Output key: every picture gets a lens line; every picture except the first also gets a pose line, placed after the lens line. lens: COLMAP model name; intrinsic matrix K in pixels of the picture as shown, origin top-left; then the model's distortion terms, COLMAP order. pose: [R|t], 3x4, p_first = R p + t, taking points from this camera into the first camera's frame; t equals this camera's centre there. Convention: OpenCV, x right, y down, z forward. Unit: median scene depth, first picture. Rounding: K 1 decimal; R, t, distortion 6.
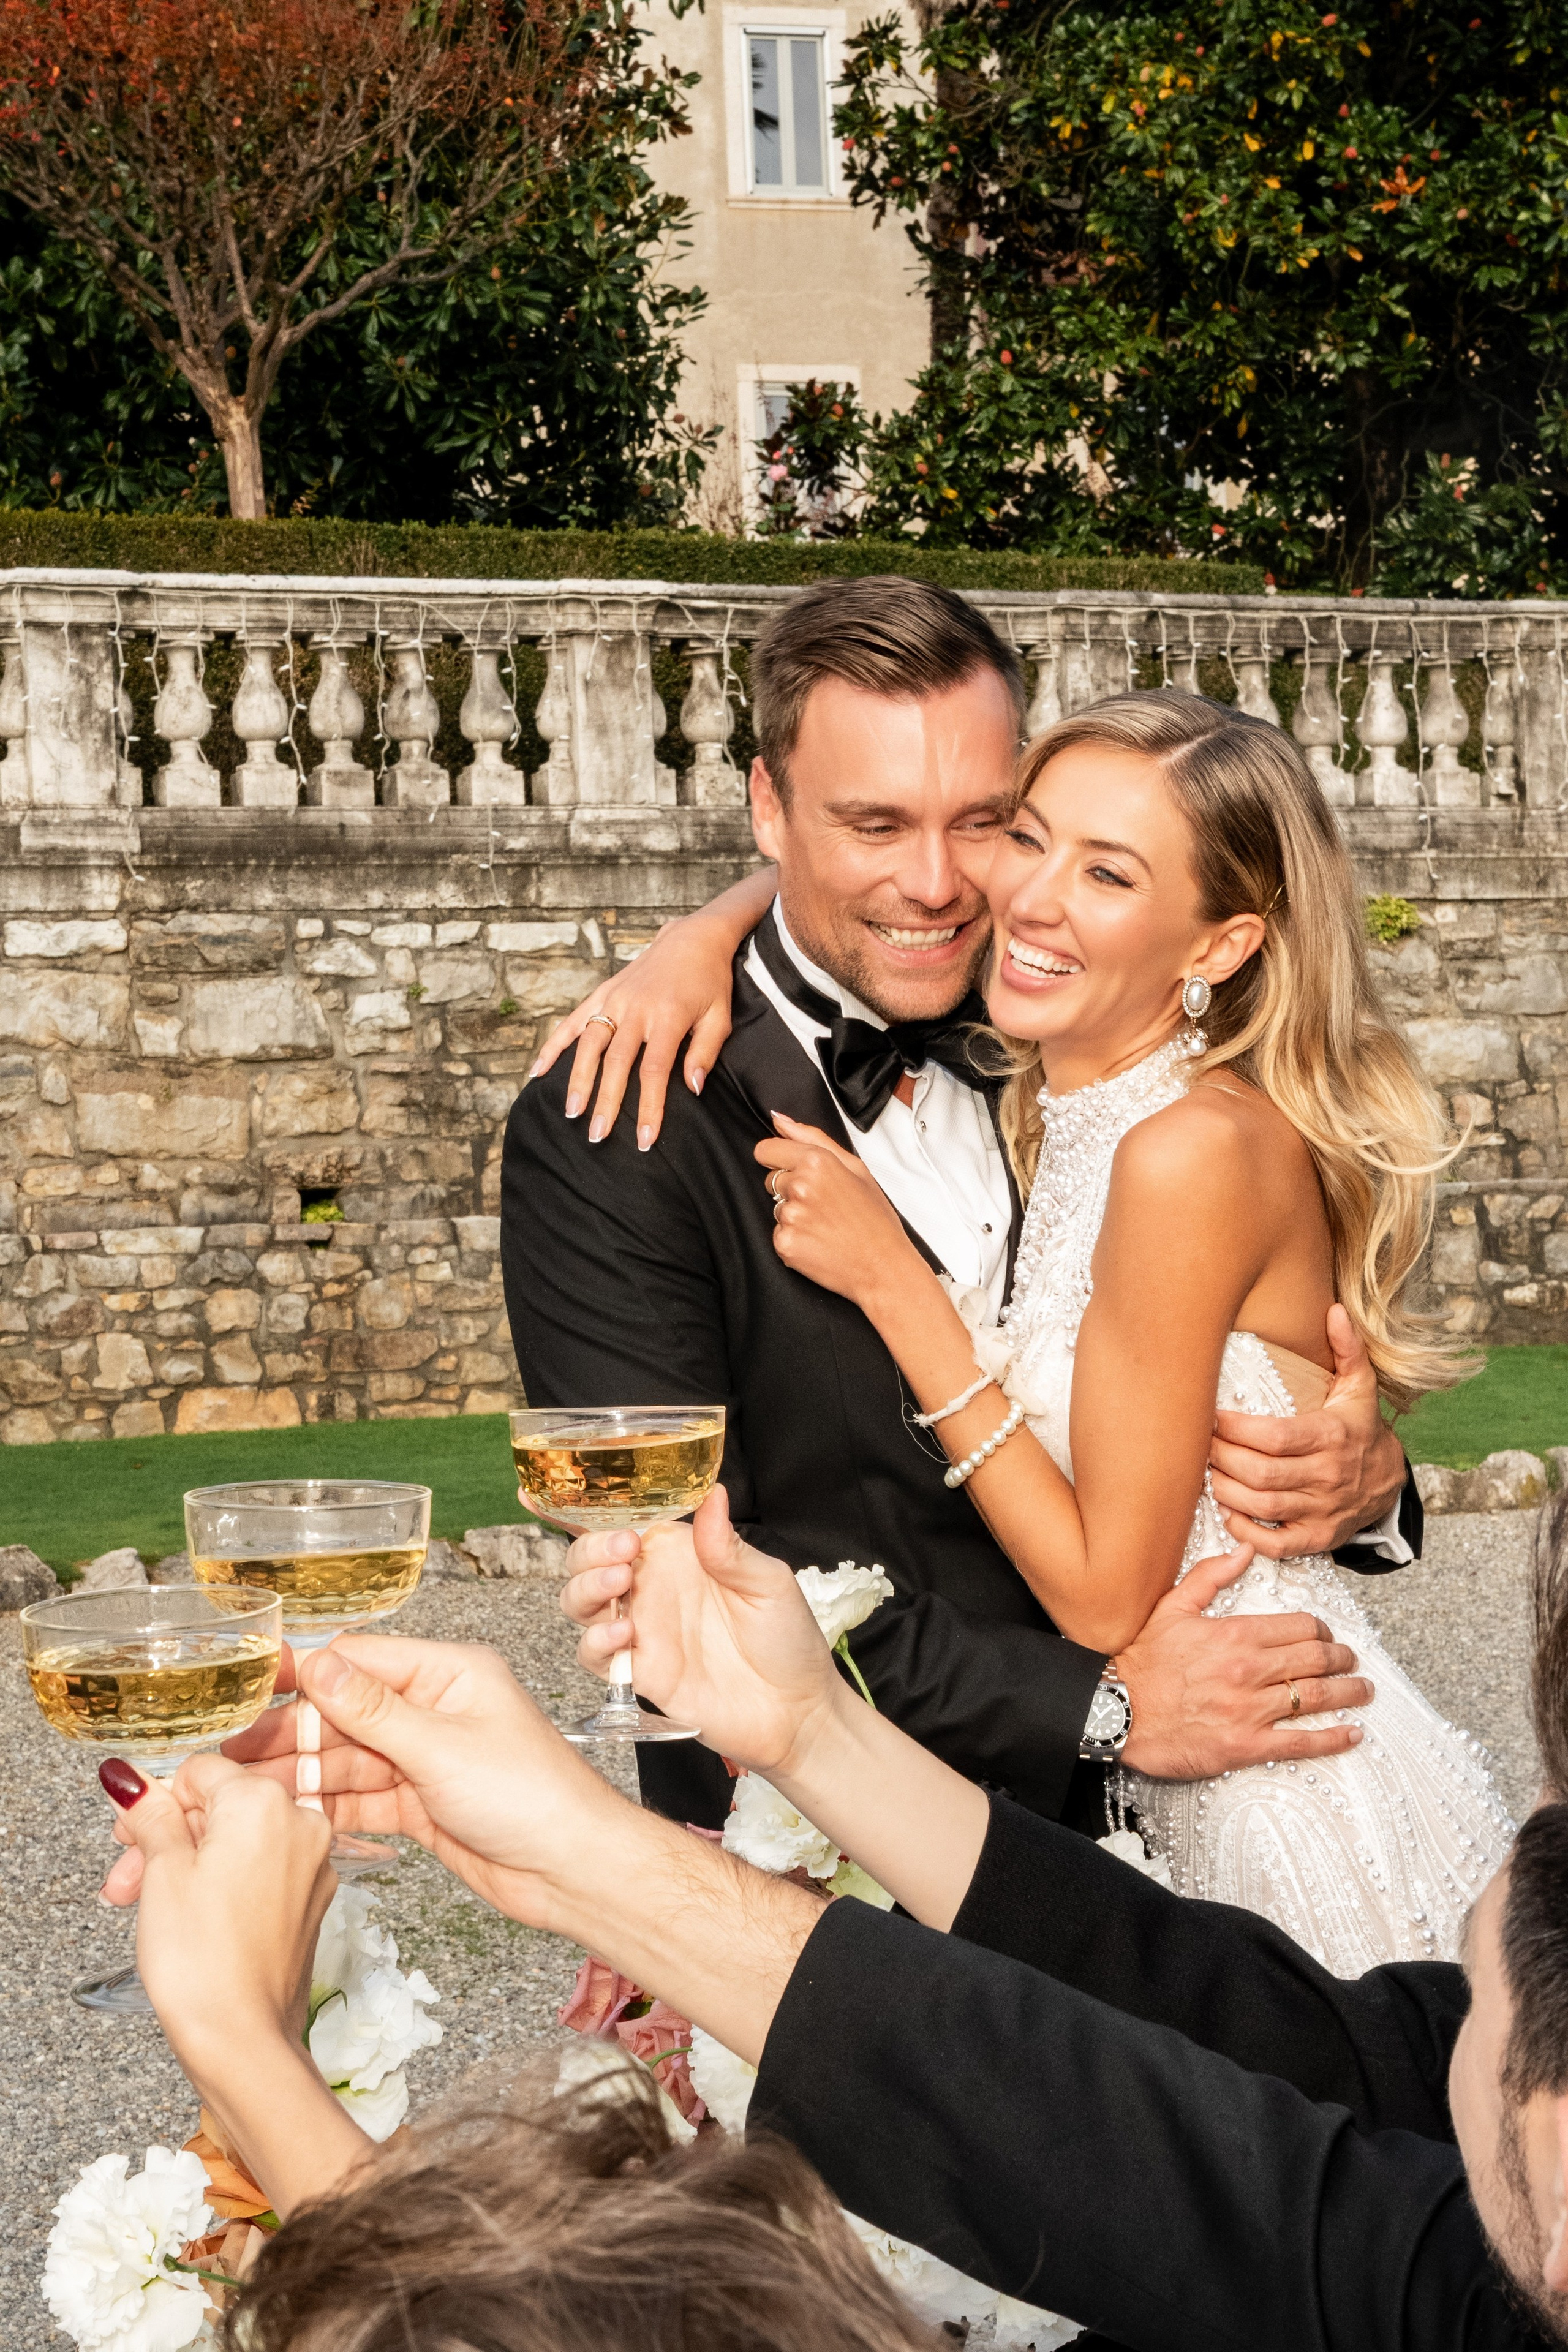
lens RADIAL K [[4548.5, 0, 805.8], [0, 4548.5, 1122.0], [0, 0, 1]] dist [0.062681, 0.000000]
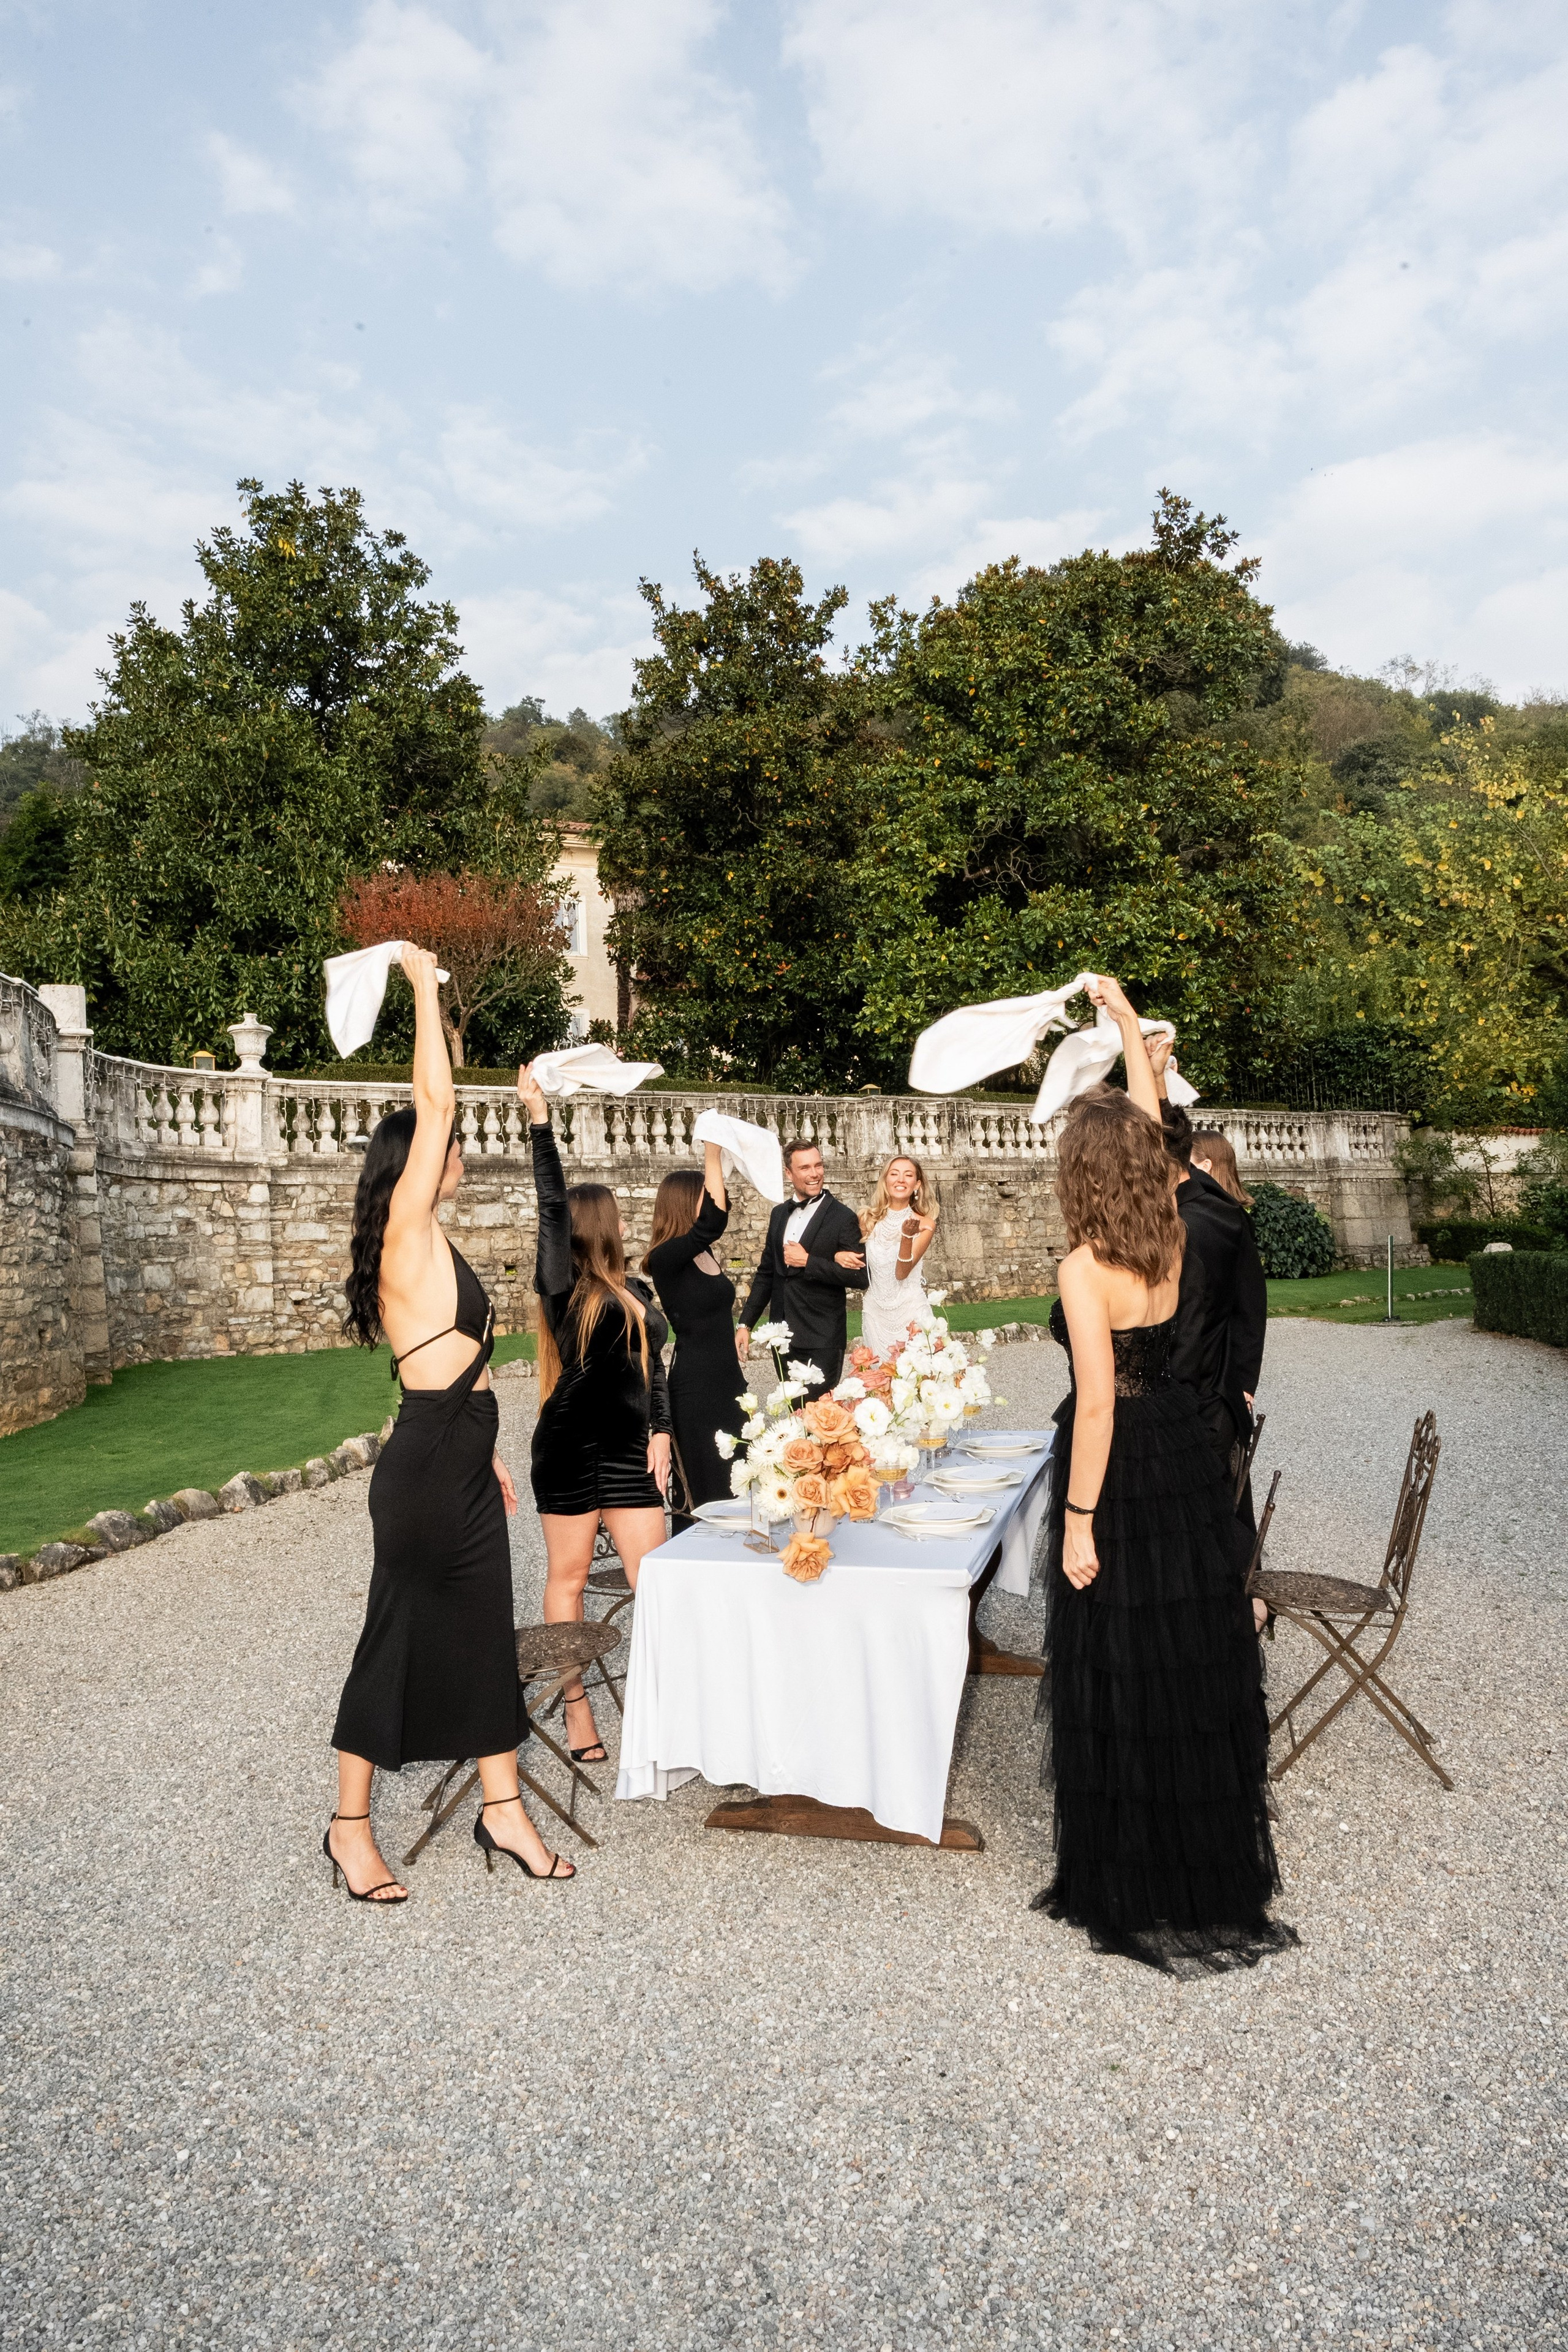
lens RADIAL K [[1557.0, 0, 786.5], [0, 1557.0, 1167.3], [0, 0, 1]] dist [0.000578, -0.015898]
pose [[0.986079, 0.007026, 0.166131, -0.091764], [0.002560, 0.998347, -0.057420, 0.008209], [-0.166260, 0.057046, 0.984431, -0.175777]]
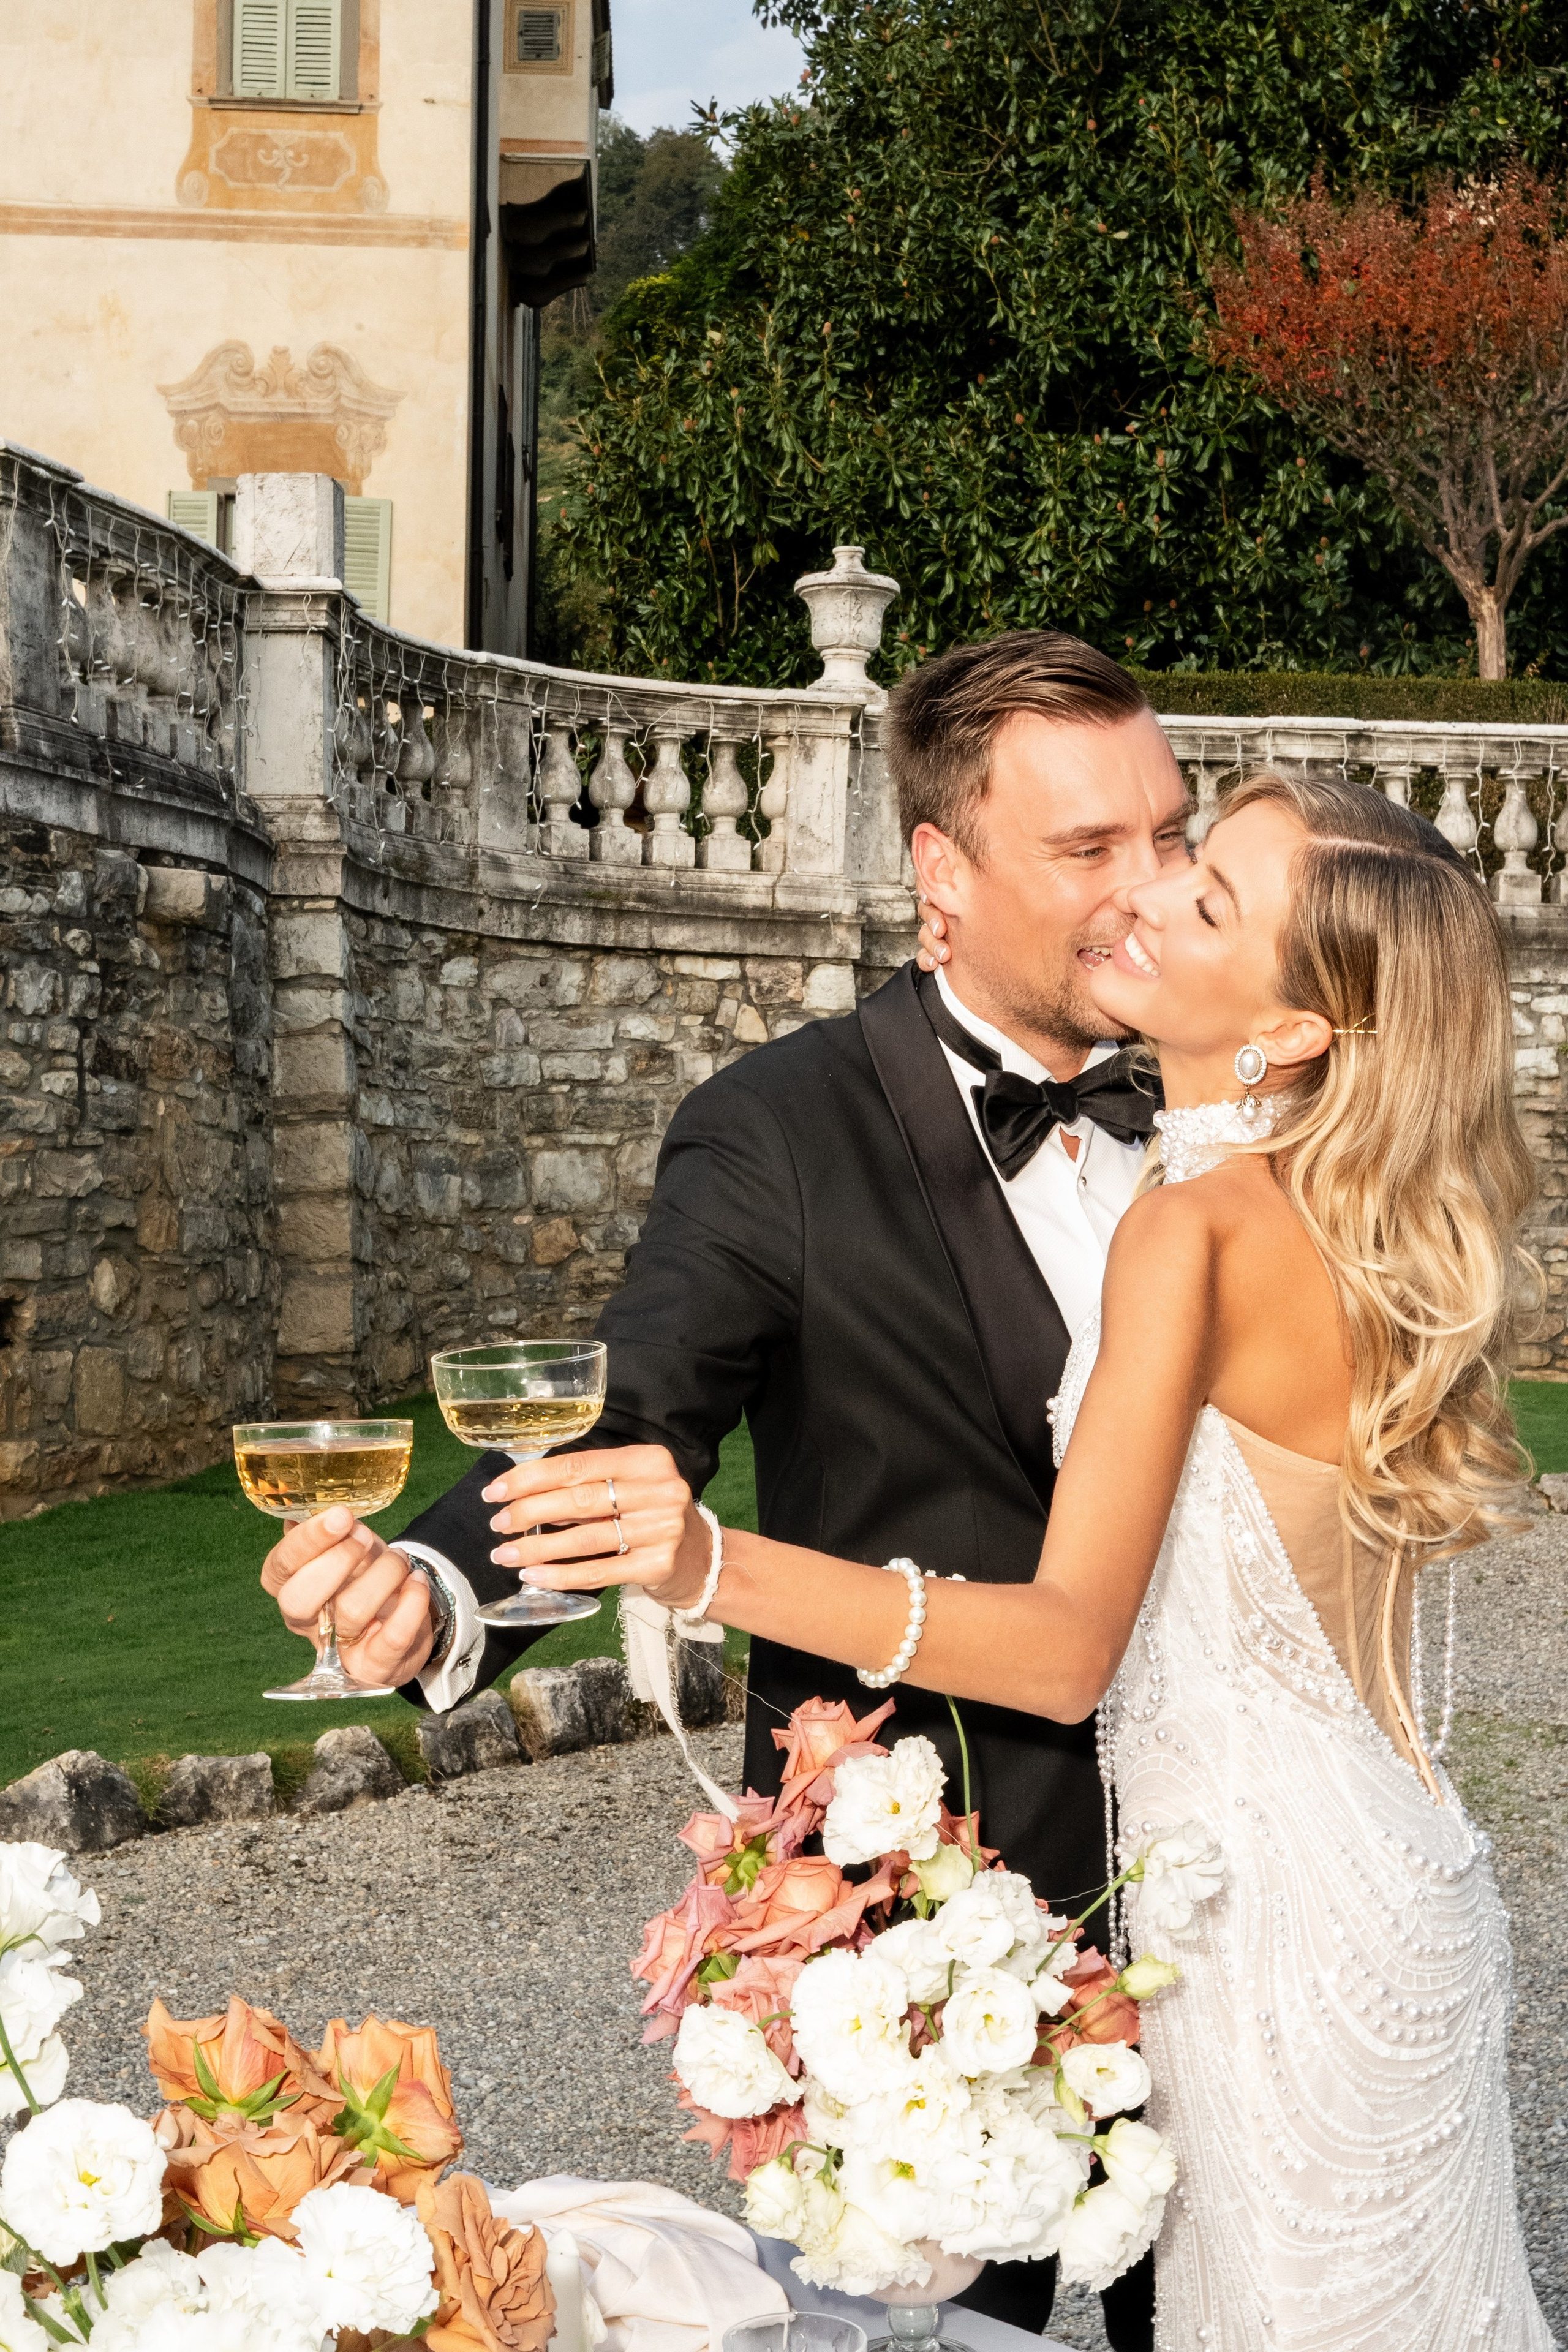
lens RADIAL K [[3352.7, 0, 798.3], [0, 3352.7, 1163.0], [0, 0, 1]] dist [0.031807, 0.000000]
pose [[0.935330, 0.052186, -0.349907, 0.042745], [-0.049043, 0.998637, 0.017842, -0.002765], [0.350361, 0.000473, 0.936614, 0.039252]]
